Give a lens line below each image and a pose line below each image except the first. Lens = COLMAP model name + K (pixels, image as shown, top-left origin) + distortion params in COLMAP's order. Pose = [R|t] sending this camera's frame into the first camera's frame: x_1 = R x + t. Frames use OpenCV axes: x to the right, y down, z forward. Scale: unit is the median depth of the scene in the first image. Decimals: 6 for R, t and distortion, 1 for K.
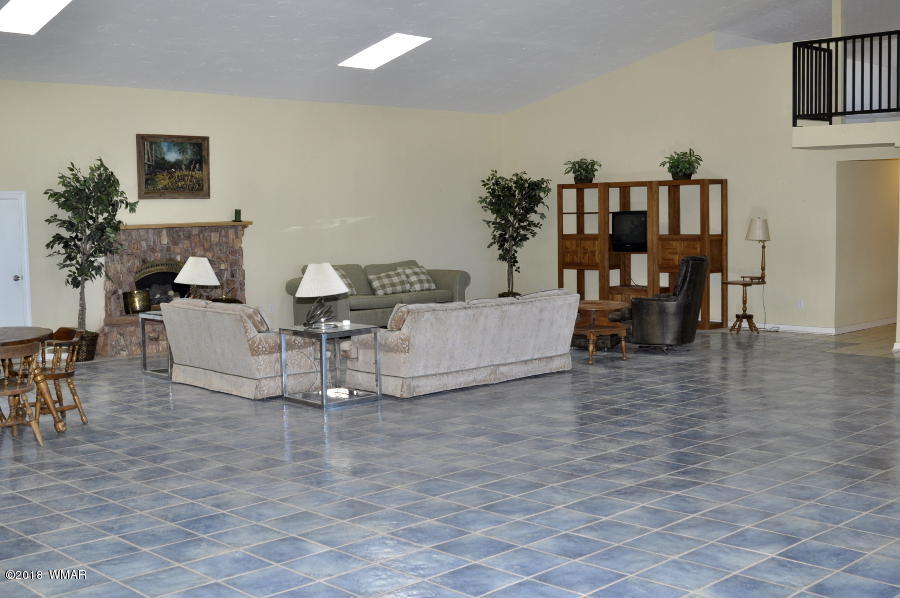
lens RADIAL K [[1096.6, 0, 451.6], [0, 1096.6, 299.4], [0, 0, 1]] dist [-0.107953, 0.000000]
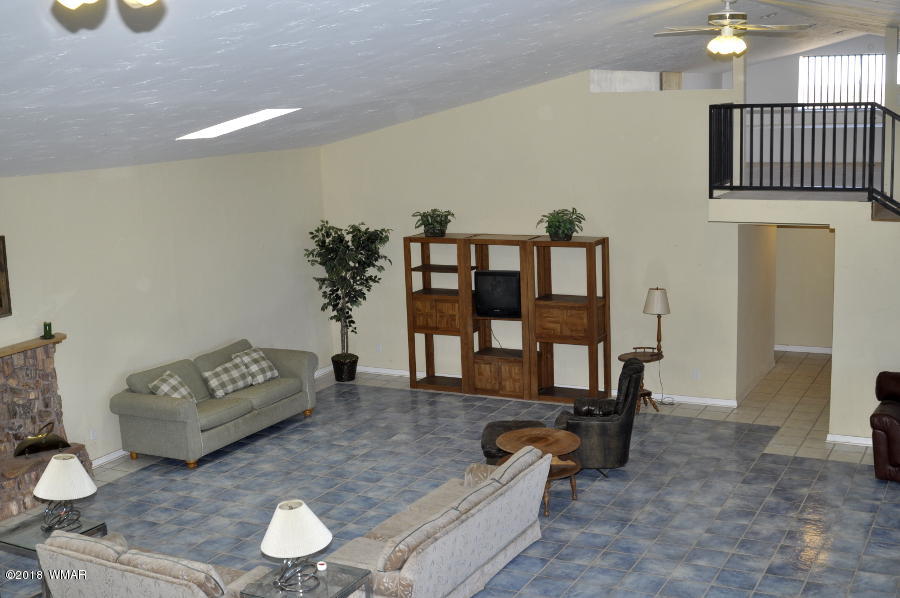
lens RADIAL K [[1096.6, 0, 448.7], [0, 1096.6, 301.2], [0, 0, 1]] dist [-0.107953, 0.000000]
pose [[0.950031, -0.077952, 0.302264, -0.140031], [0.049405, 0.993661, 0.100978, -0.145108], [-0.308220, -0.080999, 0.947861, 0.165914]]
